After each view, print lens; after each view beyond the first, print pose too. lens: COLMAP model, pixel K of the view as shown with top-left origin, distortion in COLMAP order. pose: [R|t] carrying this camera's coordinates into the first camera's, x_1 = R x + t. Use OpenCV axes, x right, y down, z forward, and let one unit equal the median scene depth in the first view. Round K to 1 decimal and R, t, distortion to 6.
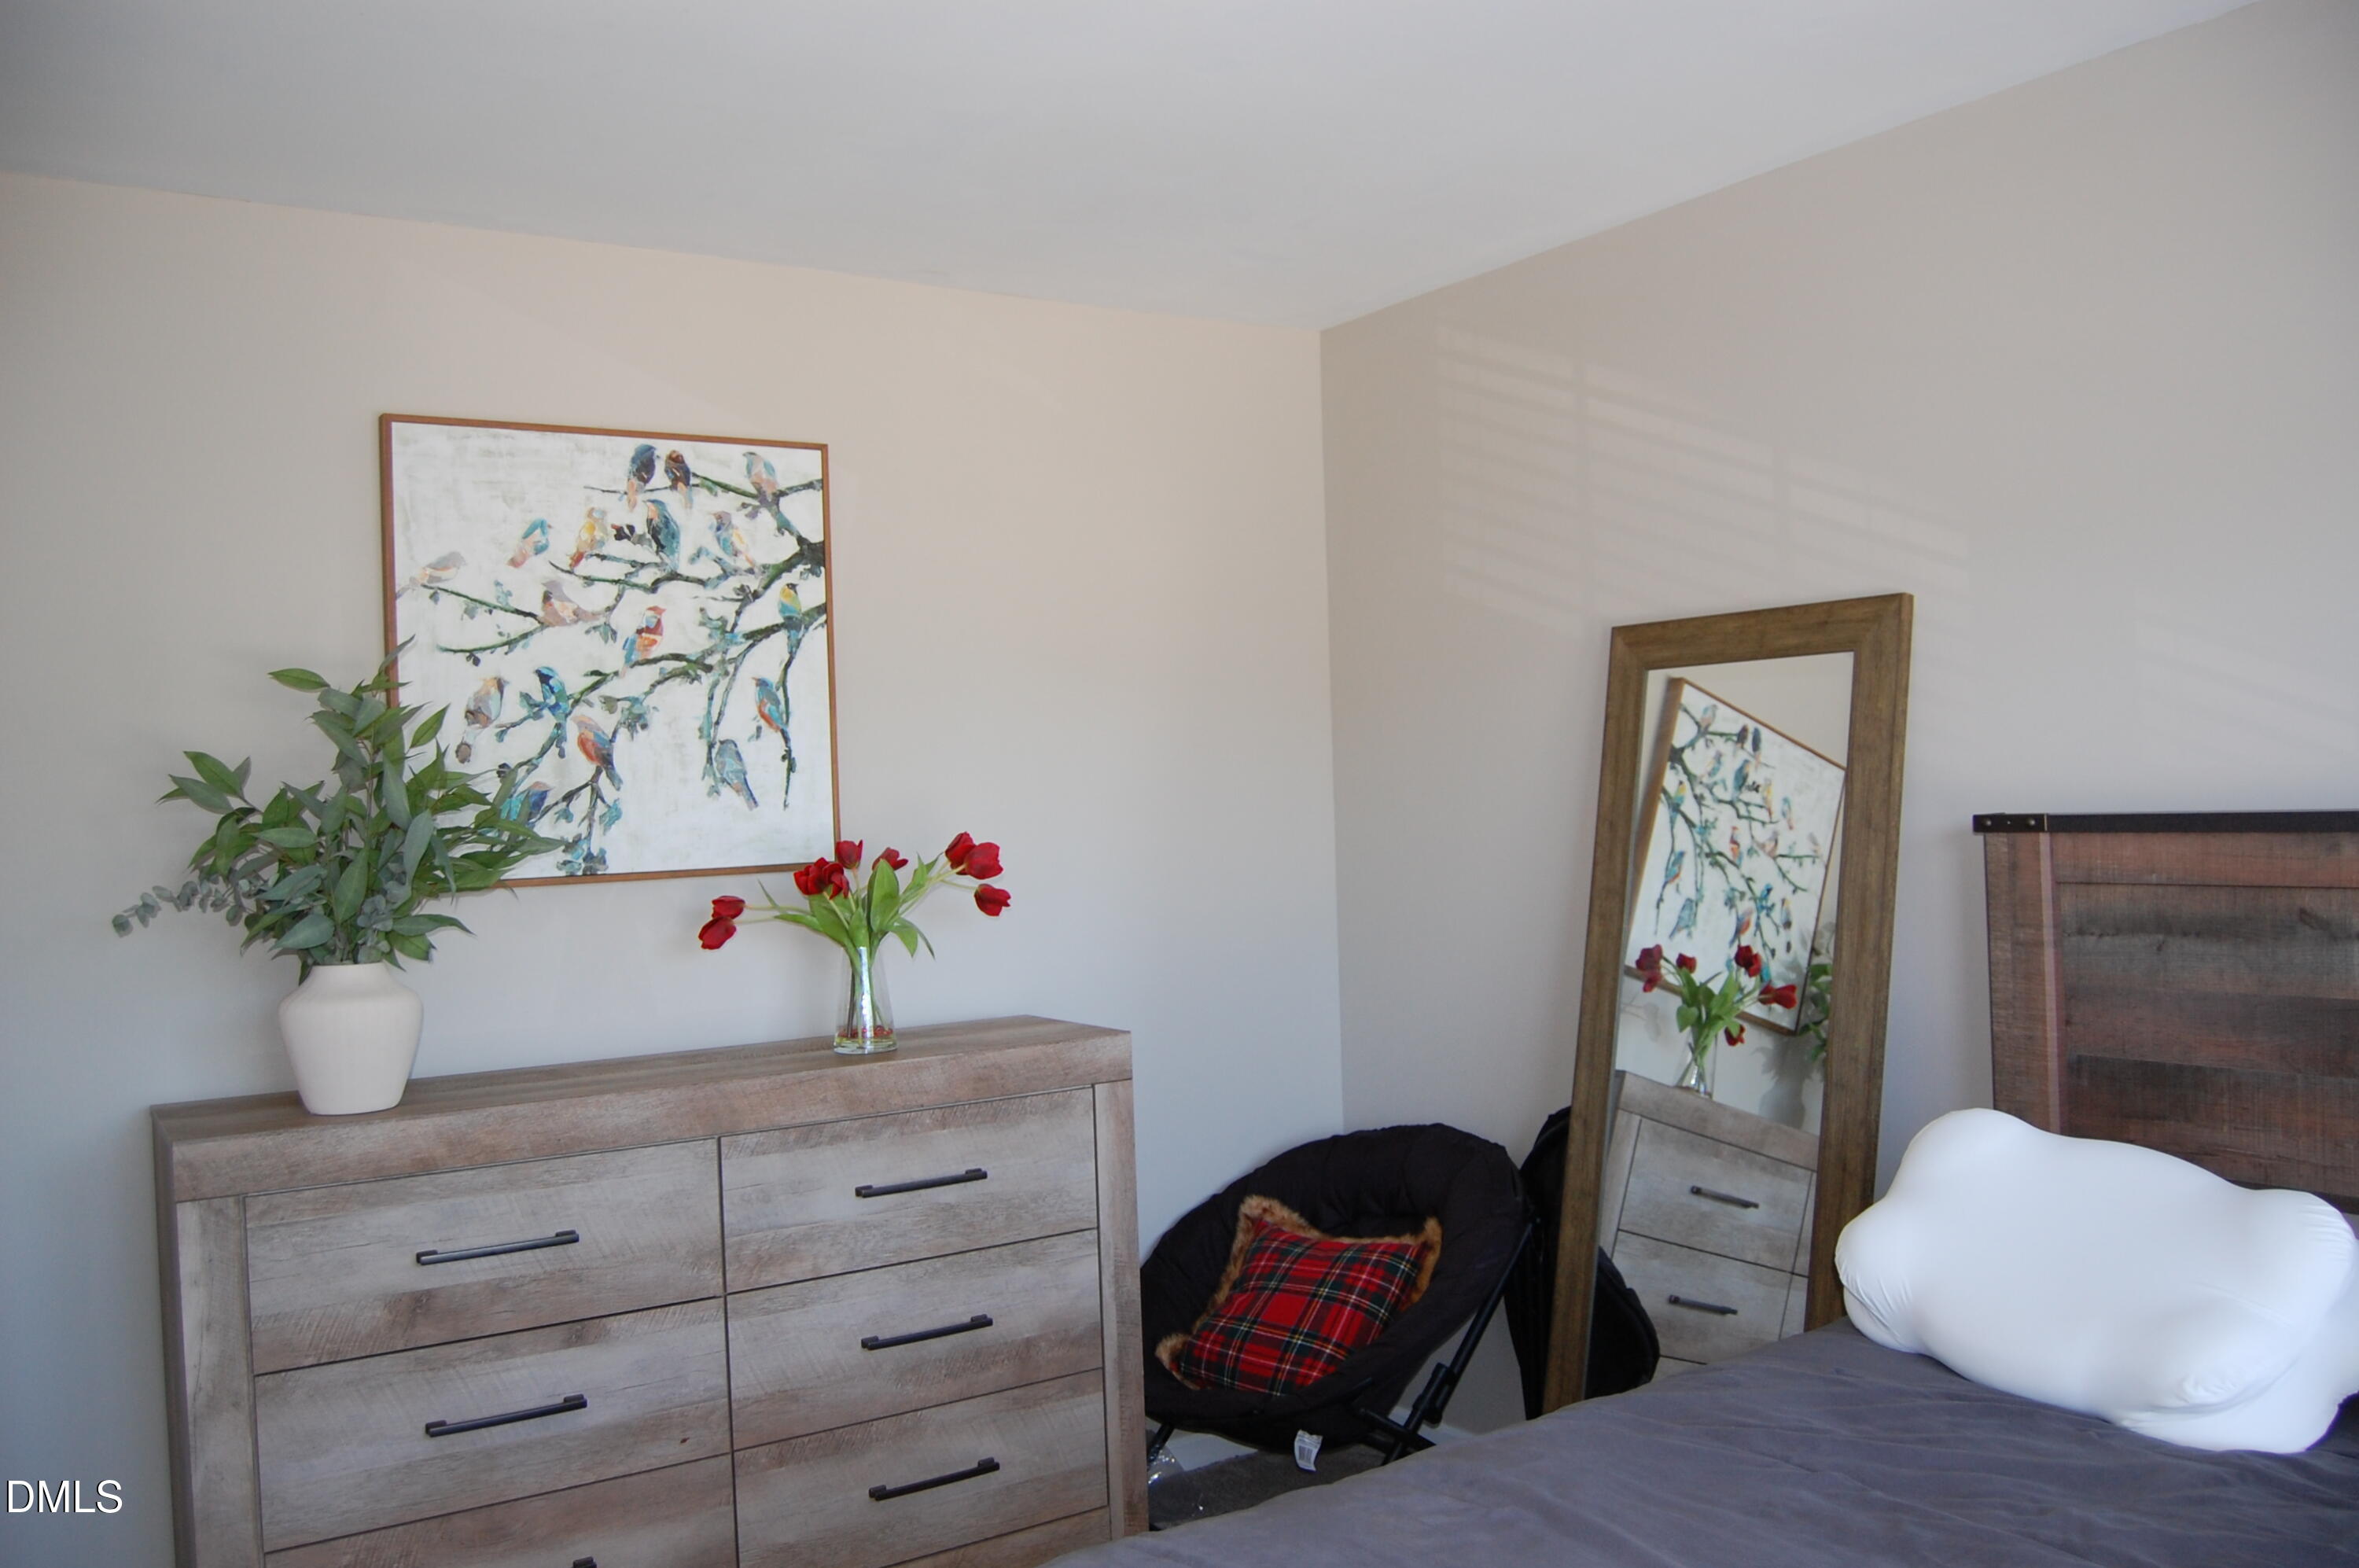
lens RADIAL K [[1856.2, 0, 1179.5], [0, 1856.2, 784.0], [0, 0, 1]] dist [-0.091095, -0.003363]
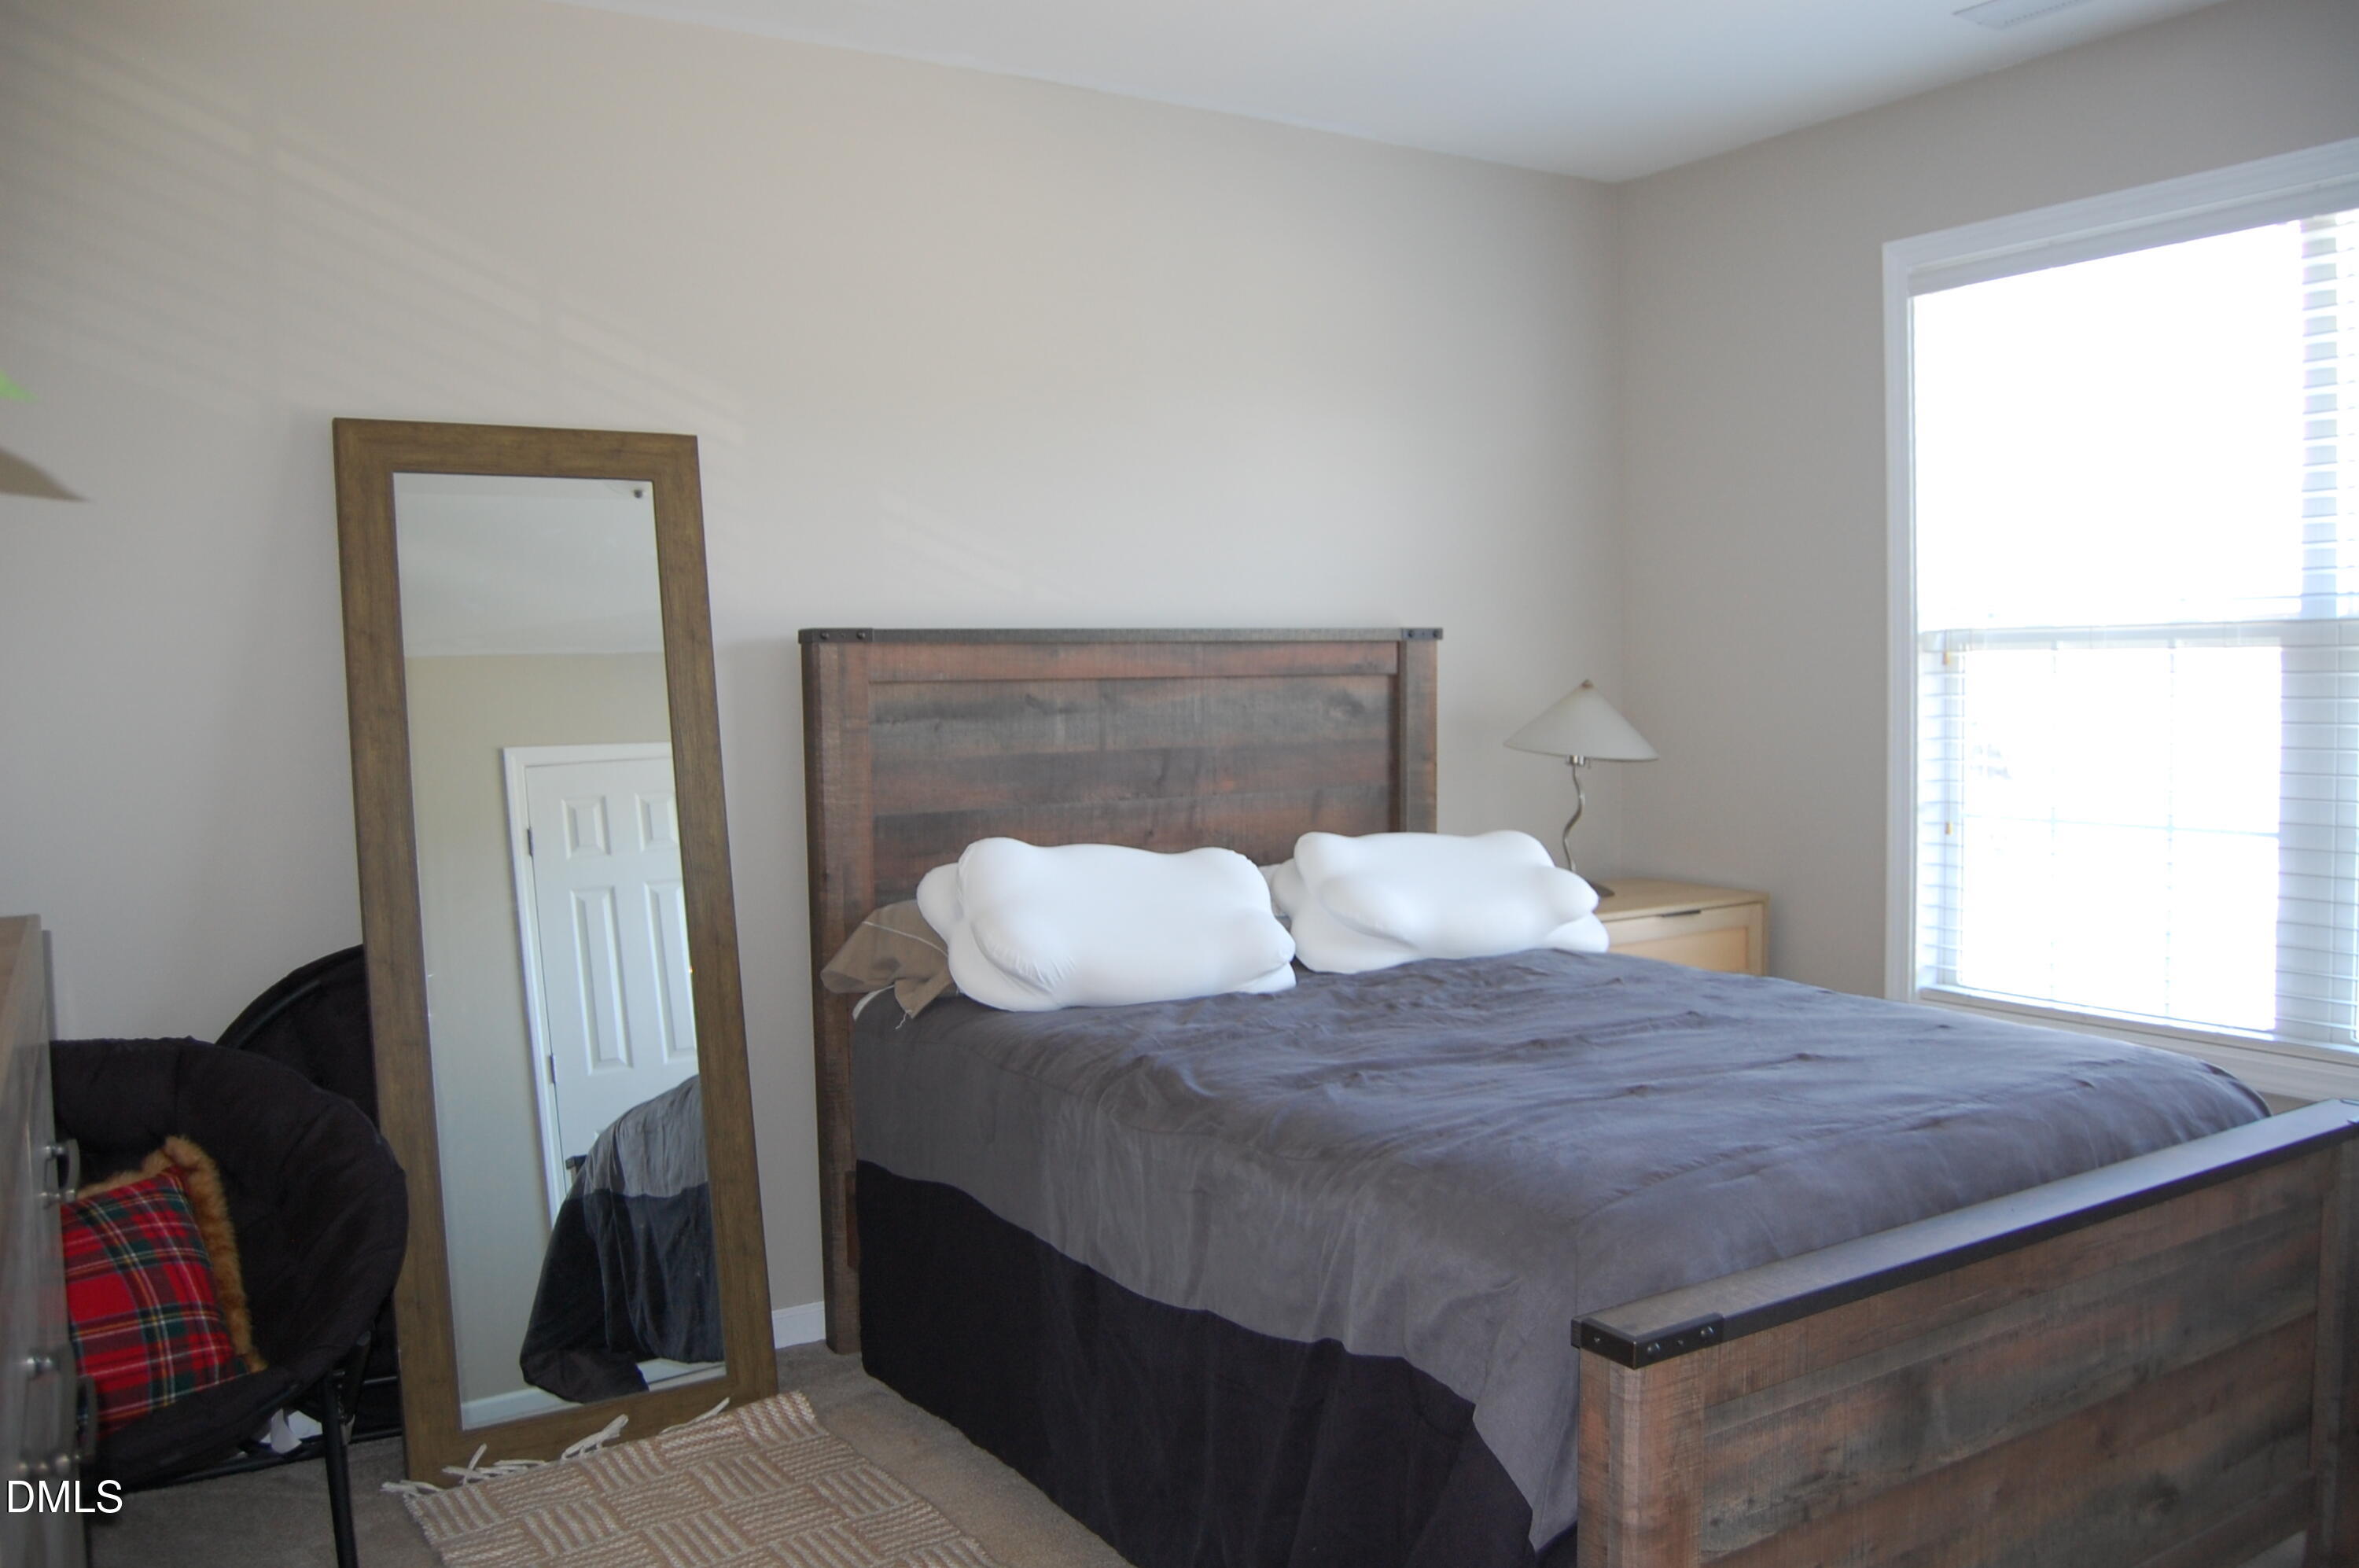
lens RADIAL K [[1856.2, 0, 1179.5], [0, 1856.2, 784.0], [0, 0, 1]] dist [-0.091095, -0.003363]
pose [[0.028515, -0.028572, 0.999185, -0.834851], [0.007205, 0.999571, 0.028378, 0.091560], [-0.999567, 0.006390, 0.028708, 0.750809]]
